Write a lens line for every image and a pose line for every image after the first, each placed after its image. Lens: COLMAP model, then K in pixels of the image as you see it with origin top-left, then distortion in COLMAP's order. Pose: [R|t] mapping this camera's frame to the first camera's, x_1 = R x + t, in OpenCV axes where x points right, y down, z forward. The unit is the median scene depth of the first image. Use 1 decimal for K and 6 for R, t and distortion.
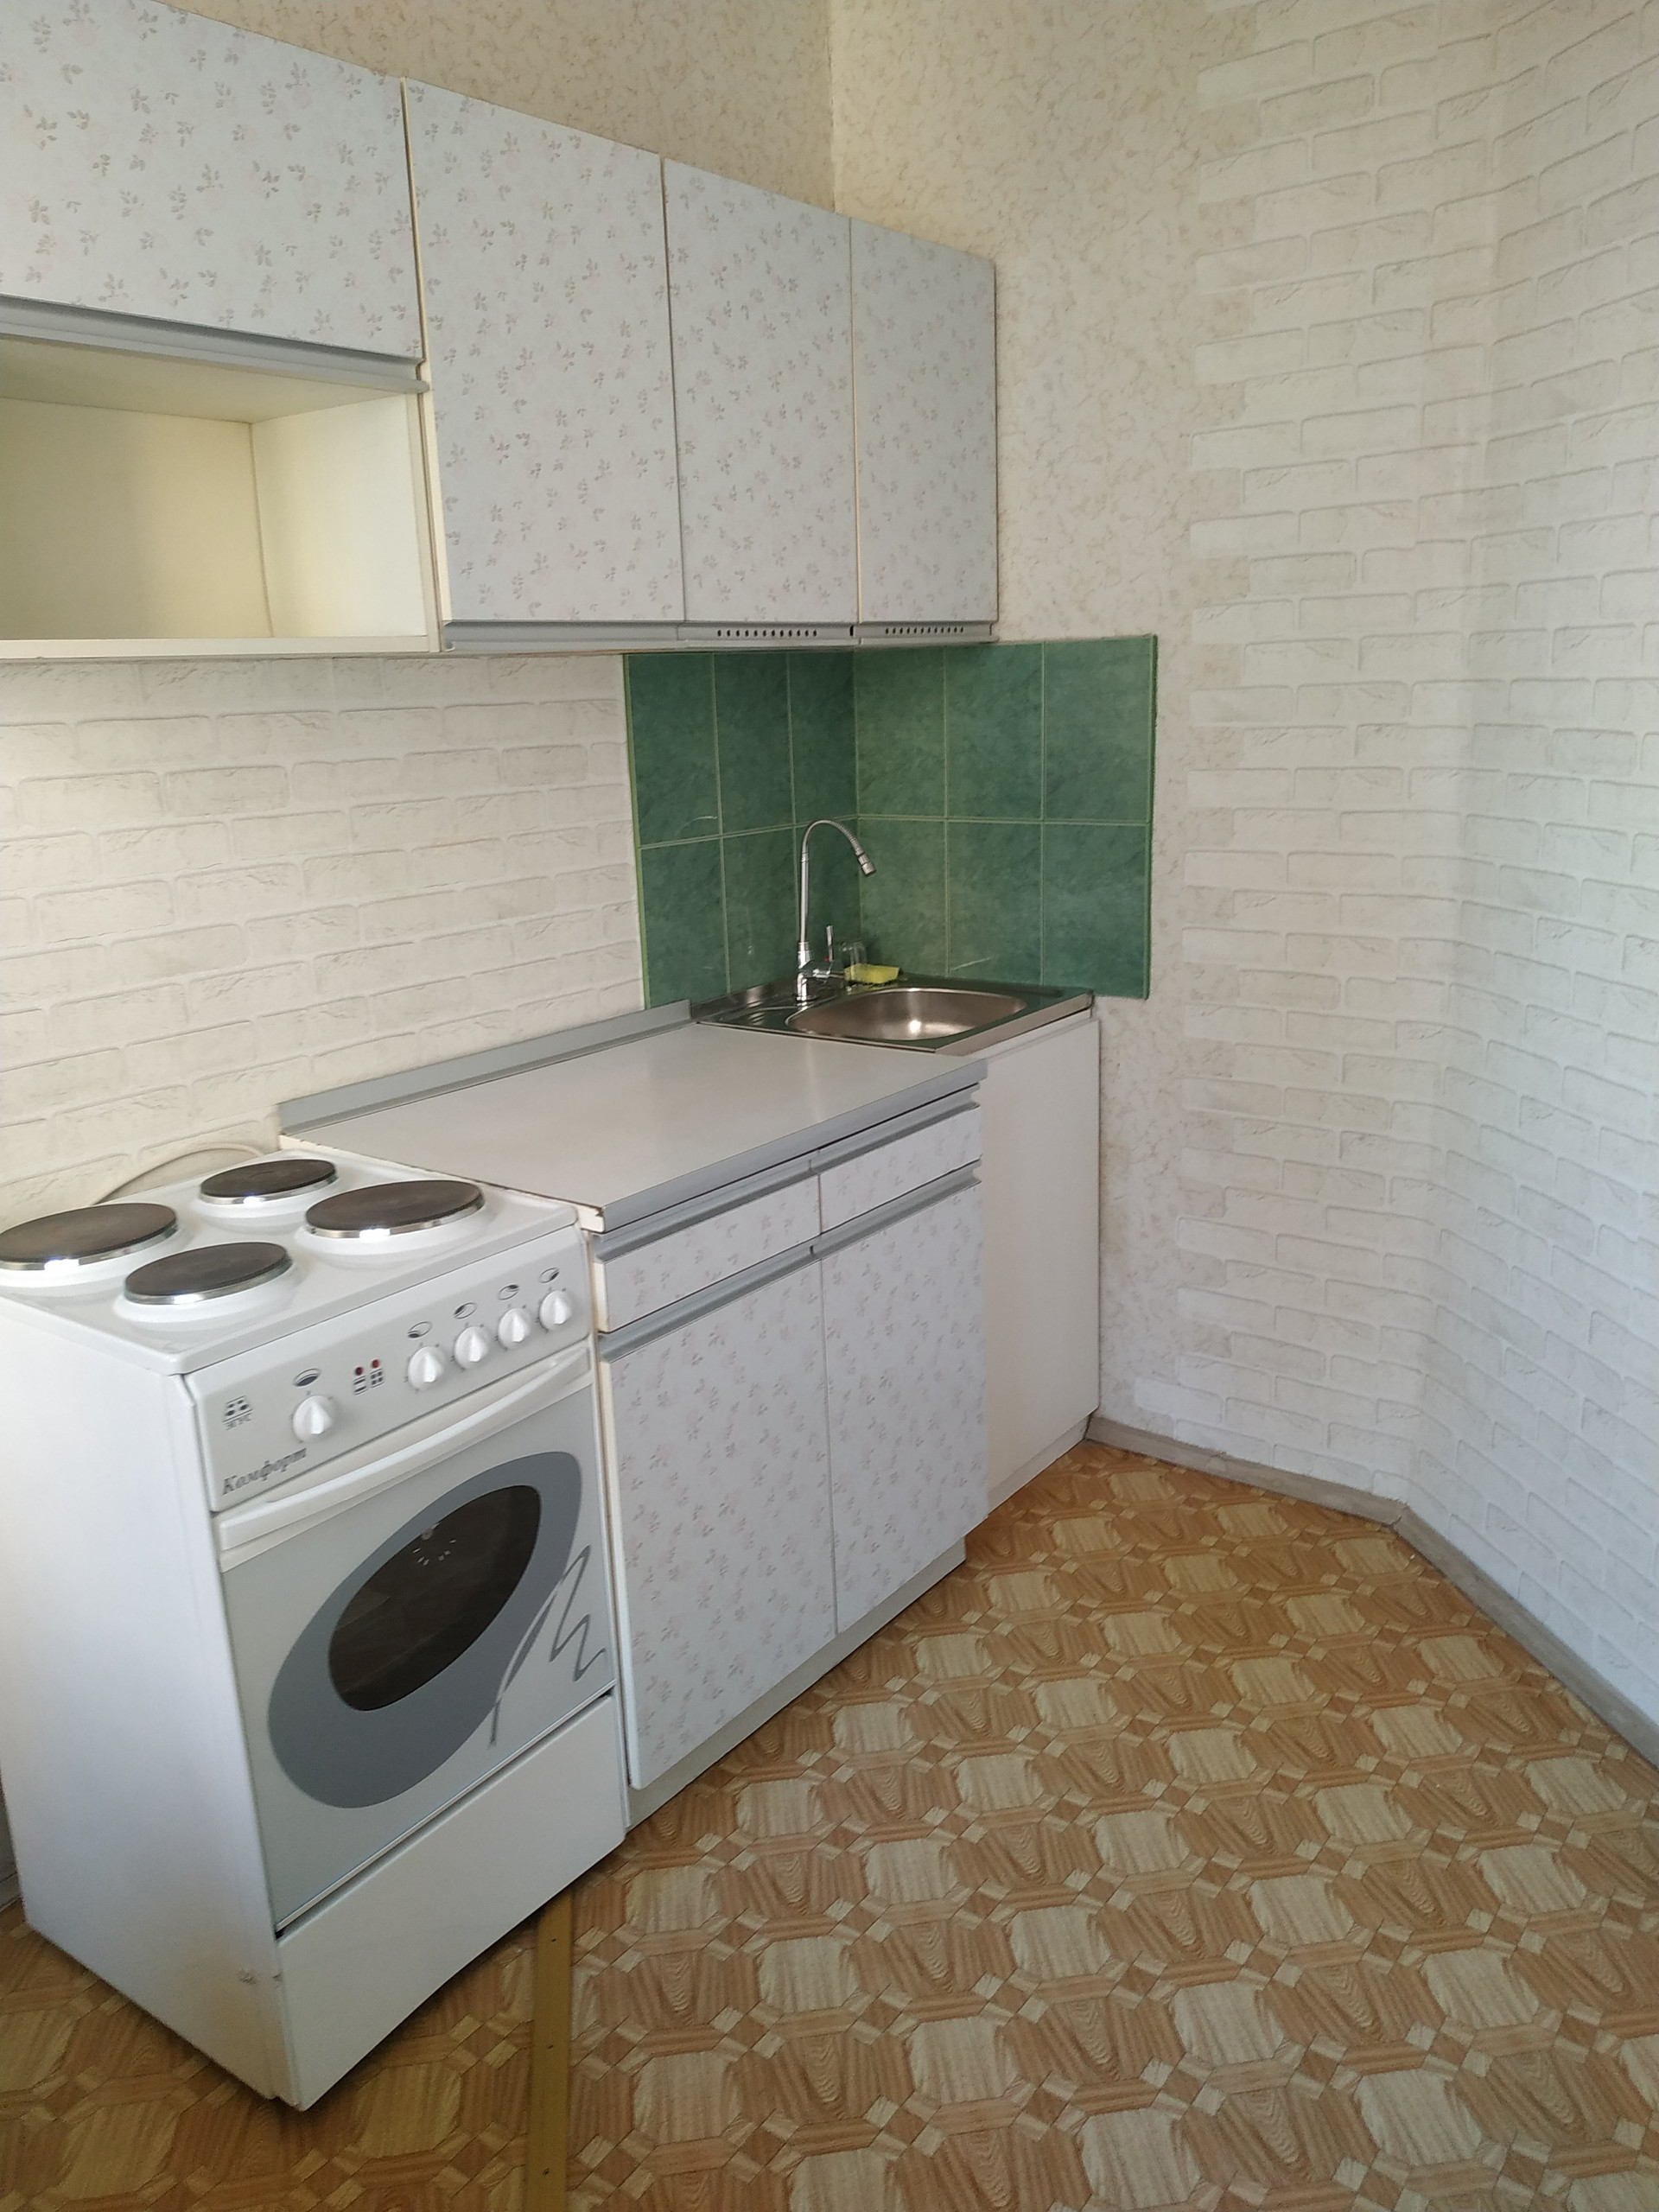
lens RADIAL K [[1639.1, 0, 827.2], [0, 1639.1, 1087.6], [0, 0, 1]] dist [-0.002610, -0.002645]
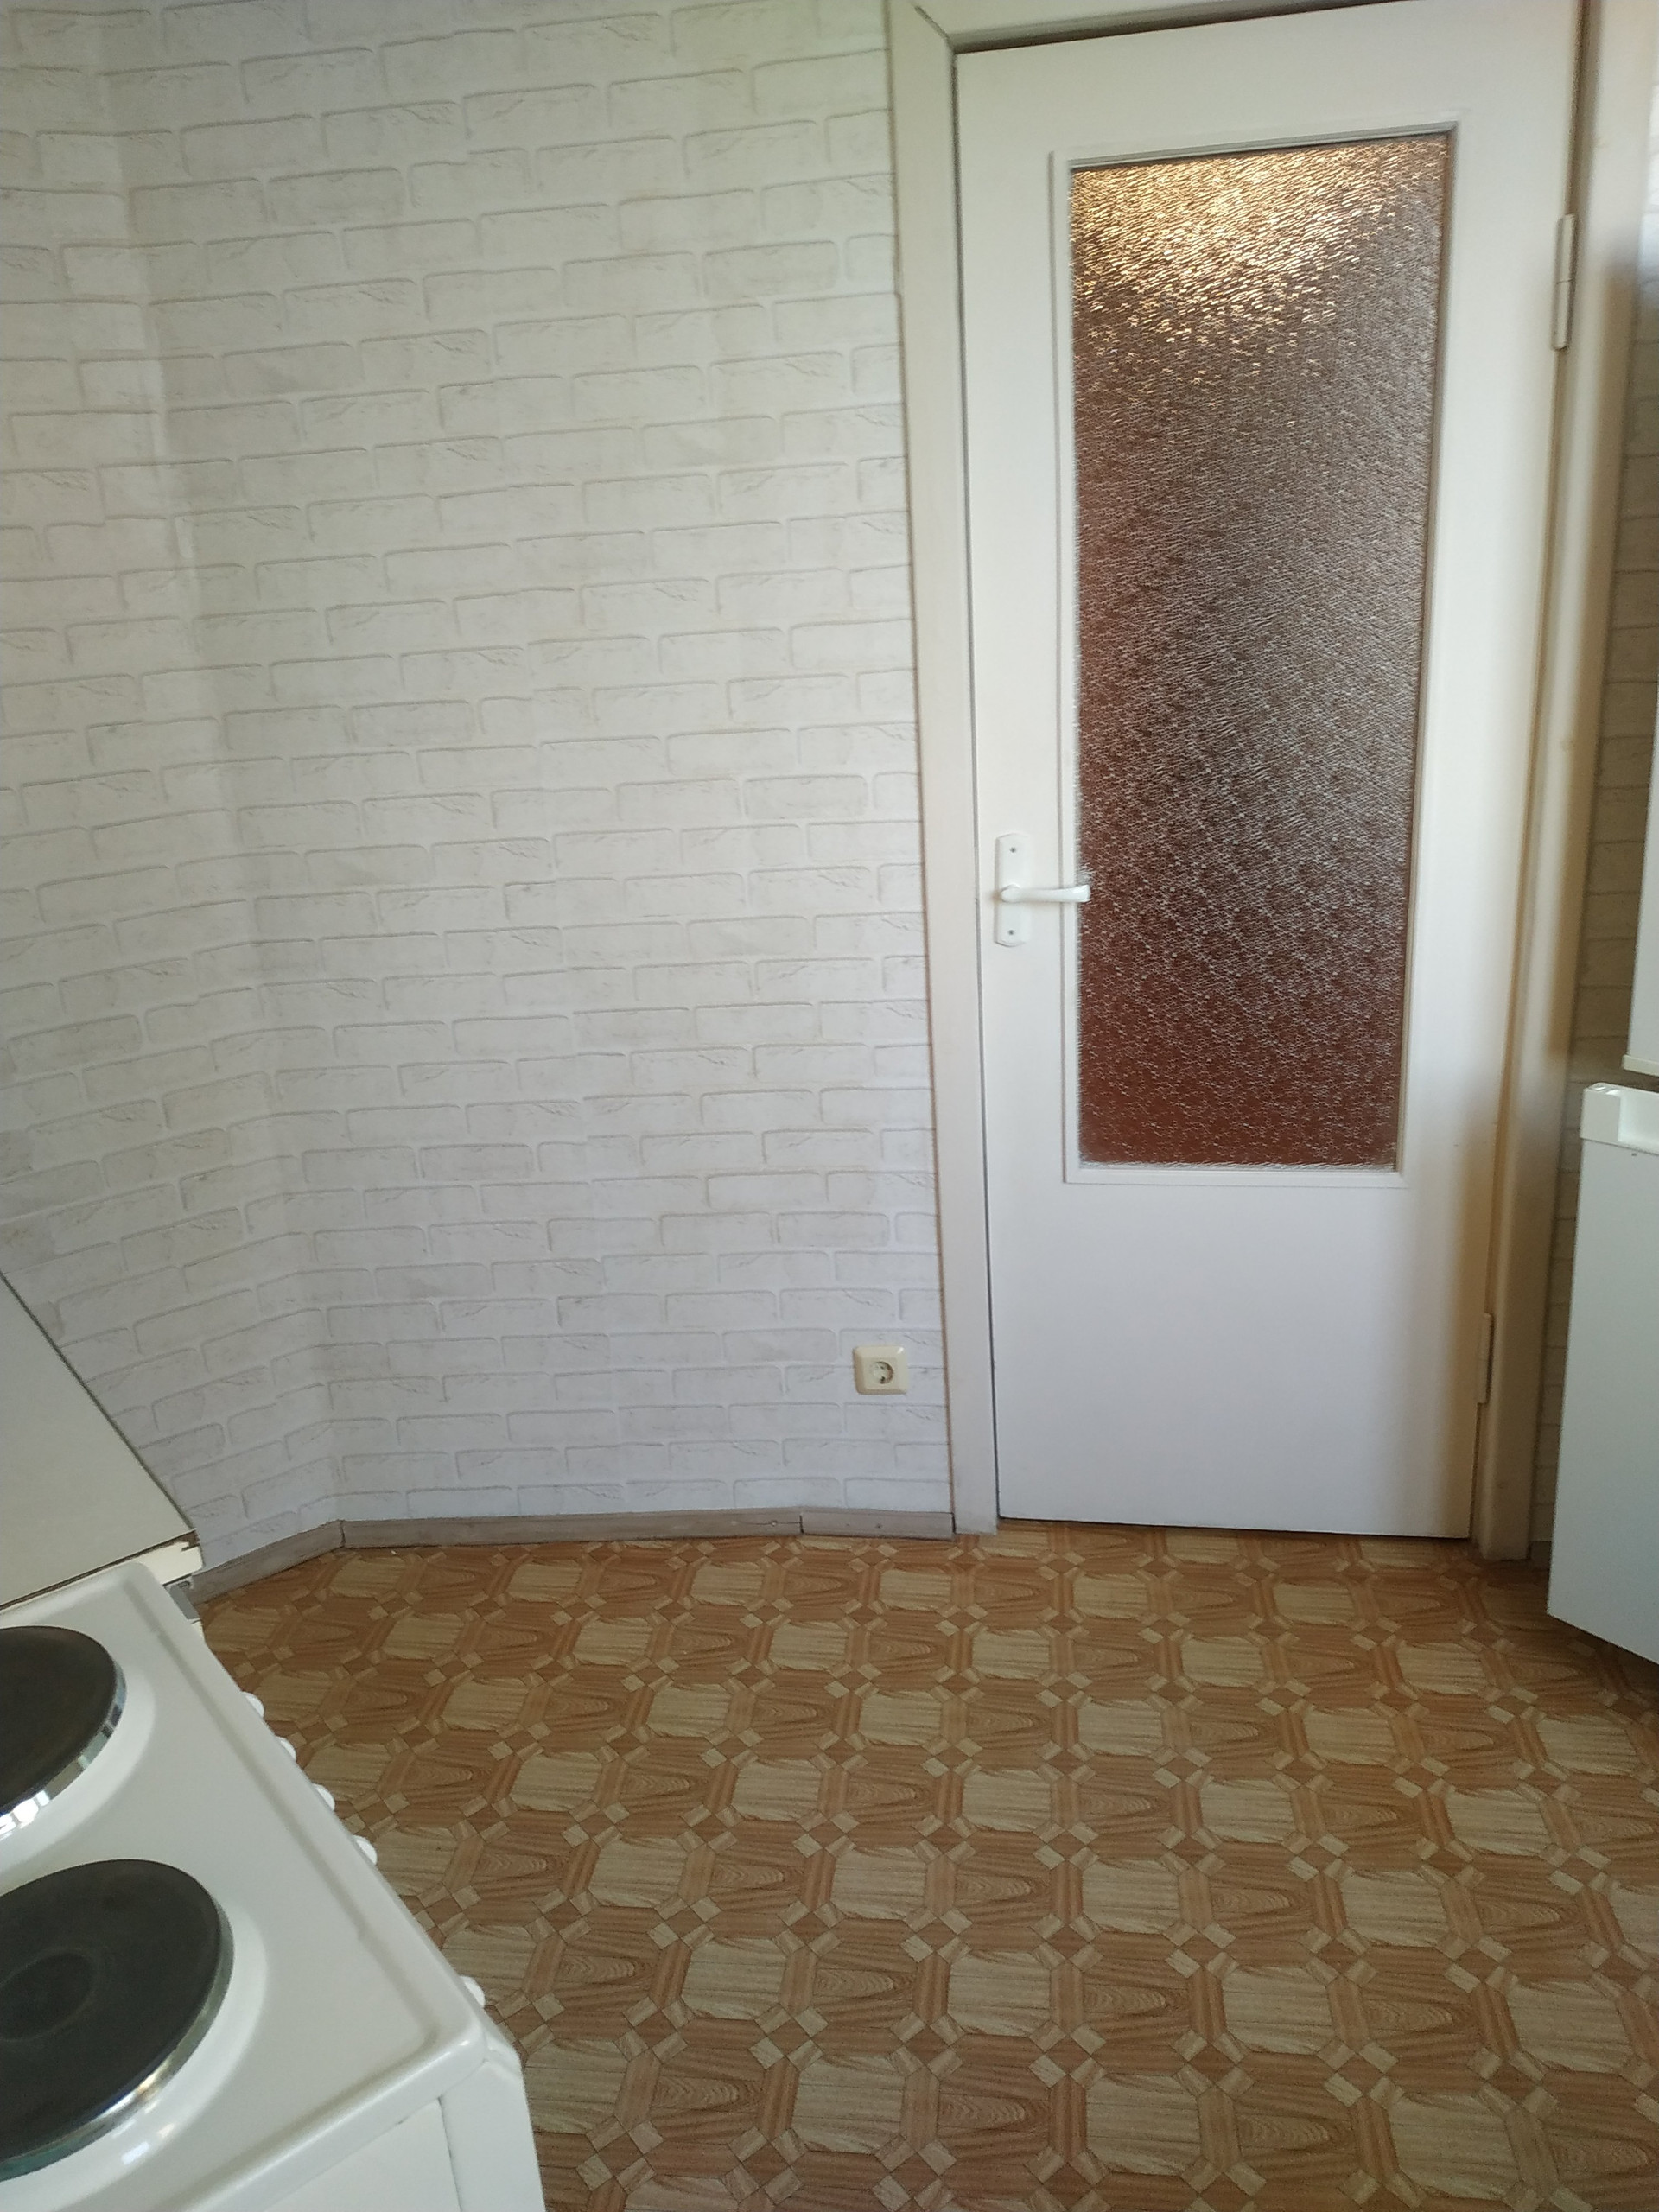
lens RADIAL K [[1618.7, 0, 829.5], [0, 1618.7, 1106.0], [0, 0, 1]] dist [0.044965, -0.093387]
pose [[0.265096, -0.281052, 0.922352, -0.487915], [0.291367, 0.935207, 0.201226, -0.105224], [-0.919146, 0.215399, 0.329809, 0.453775]]
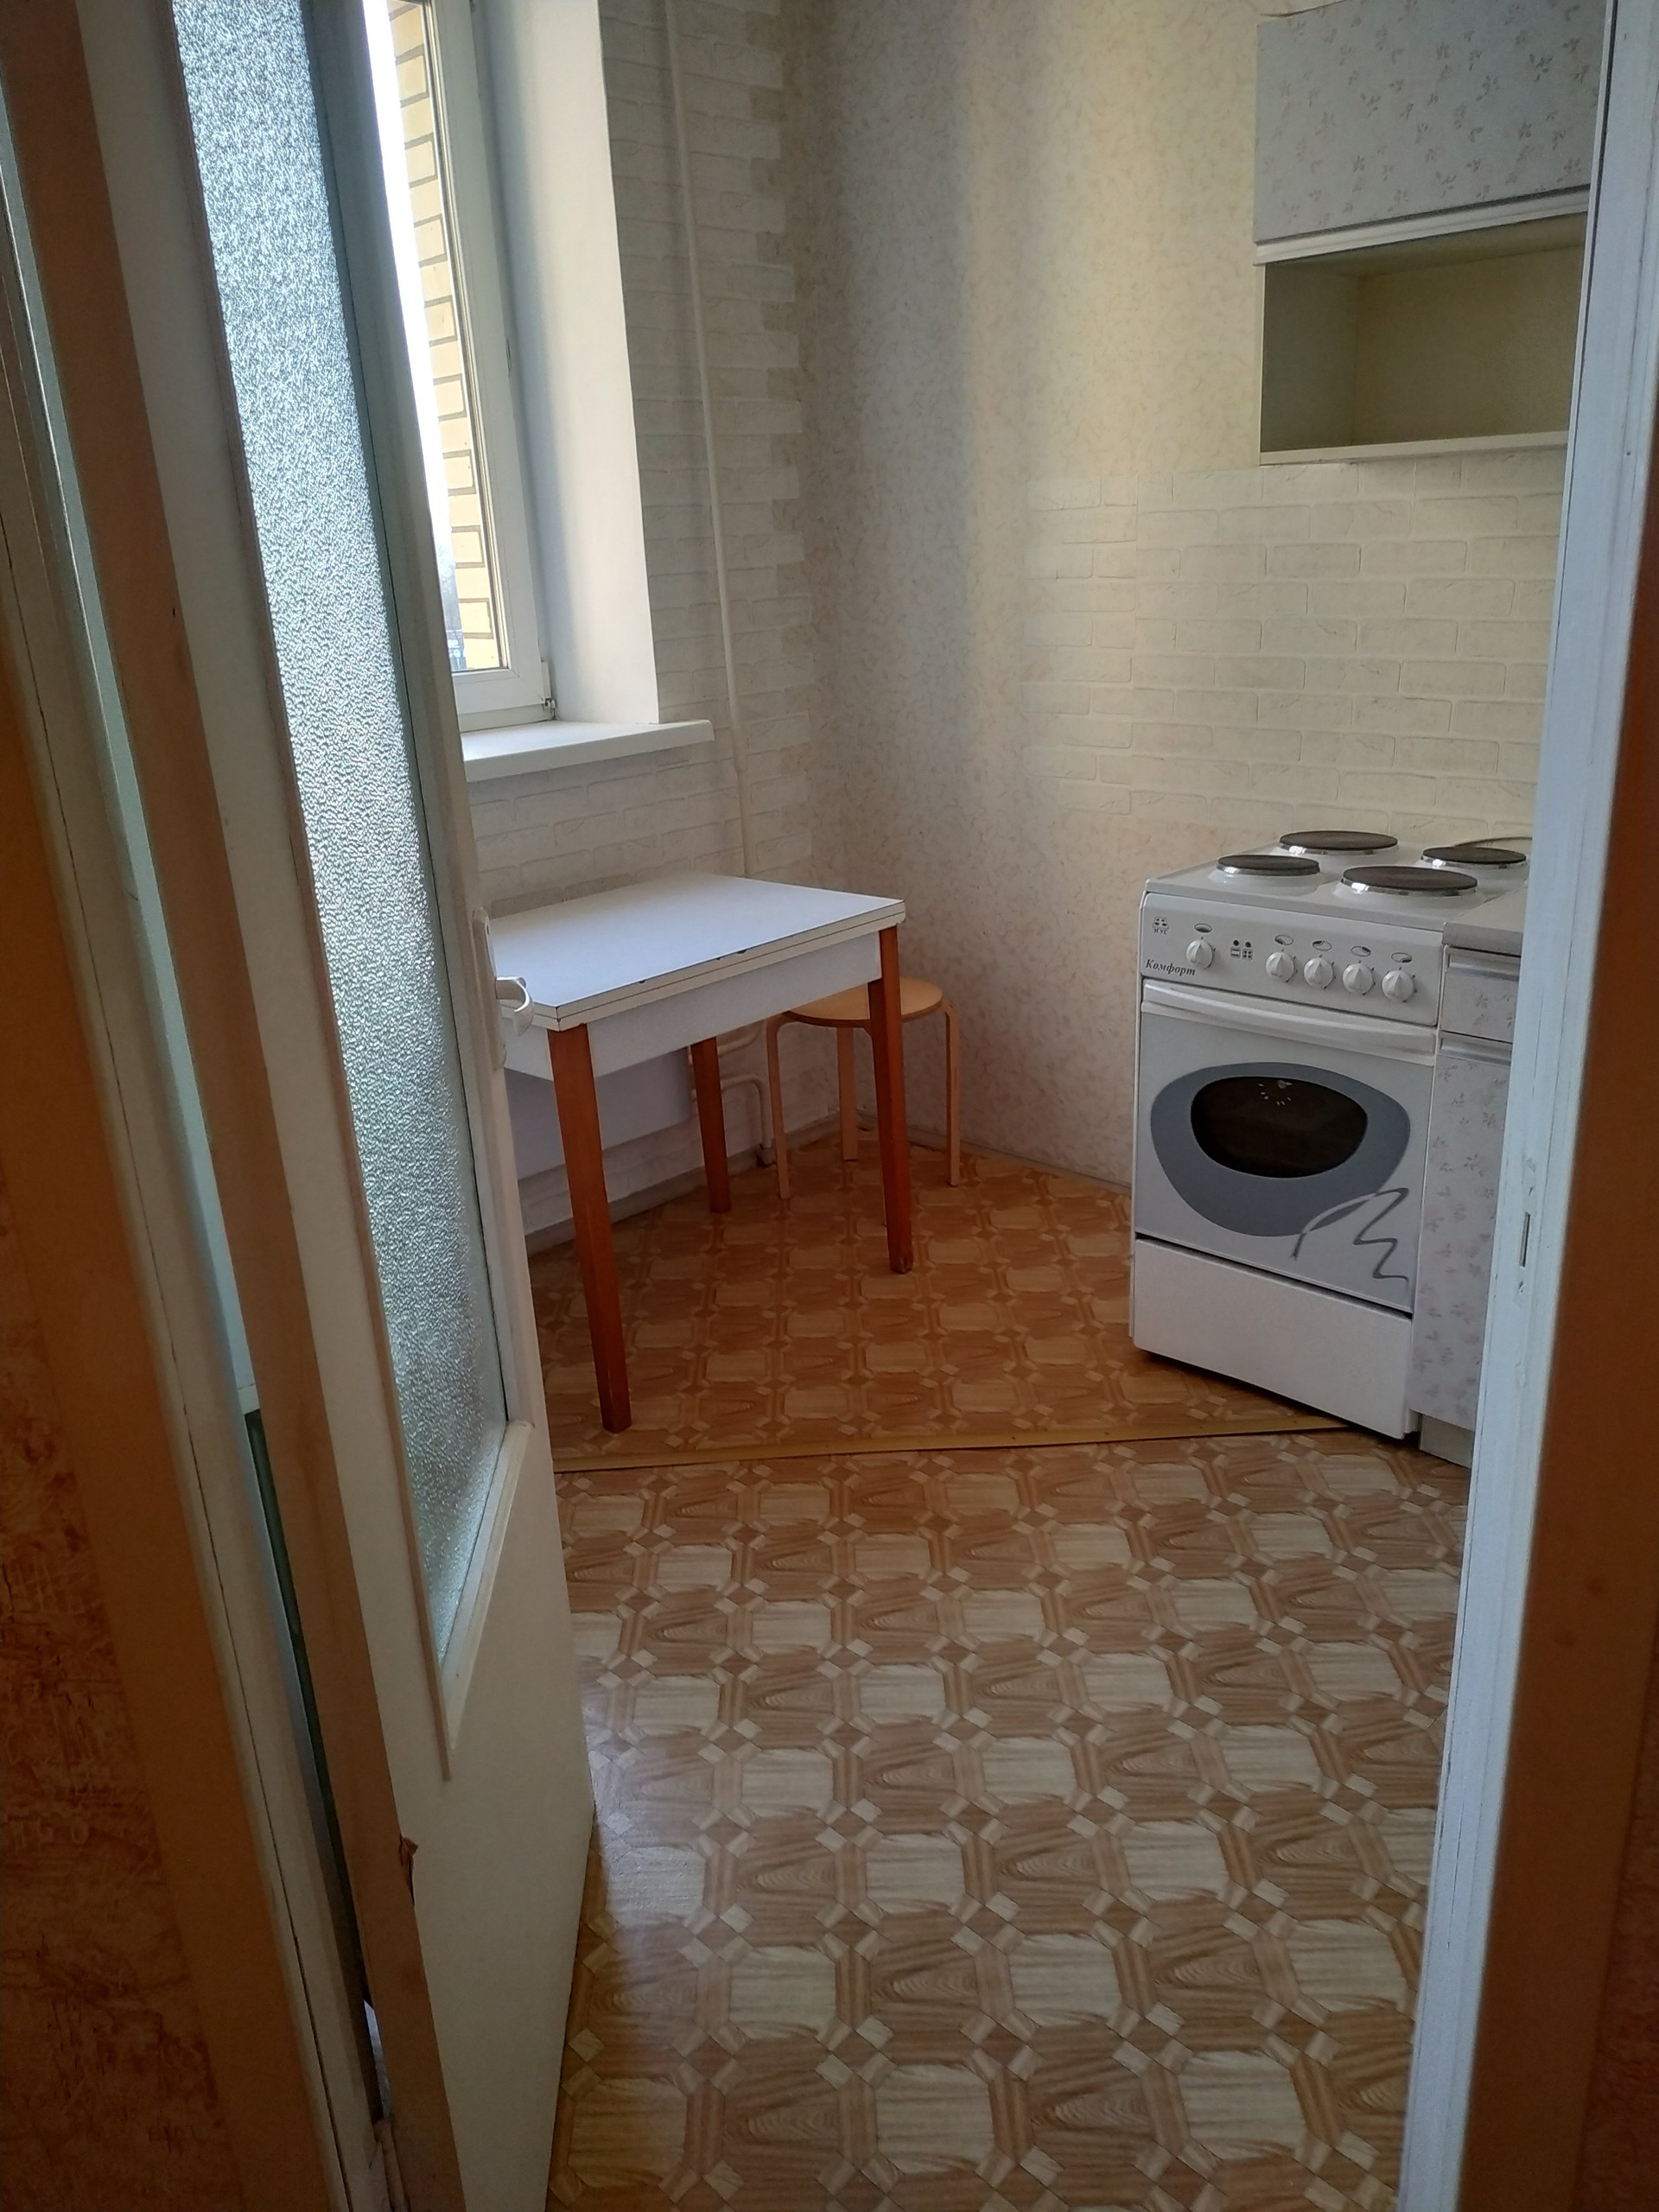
lens RADIAL K [[1638.1, 0, 829.5], [0, 1638.1, 1106.0], [0, 0, 1]] dist [-0.004080, -0.004684]
pose [[-0.126717, 0.372081, -0.919510, 0.910382], [-0.192621, 0.900107, 0.390774, -0.161005], [0.973057, 0.226635, -0.042388, 0.526569]]
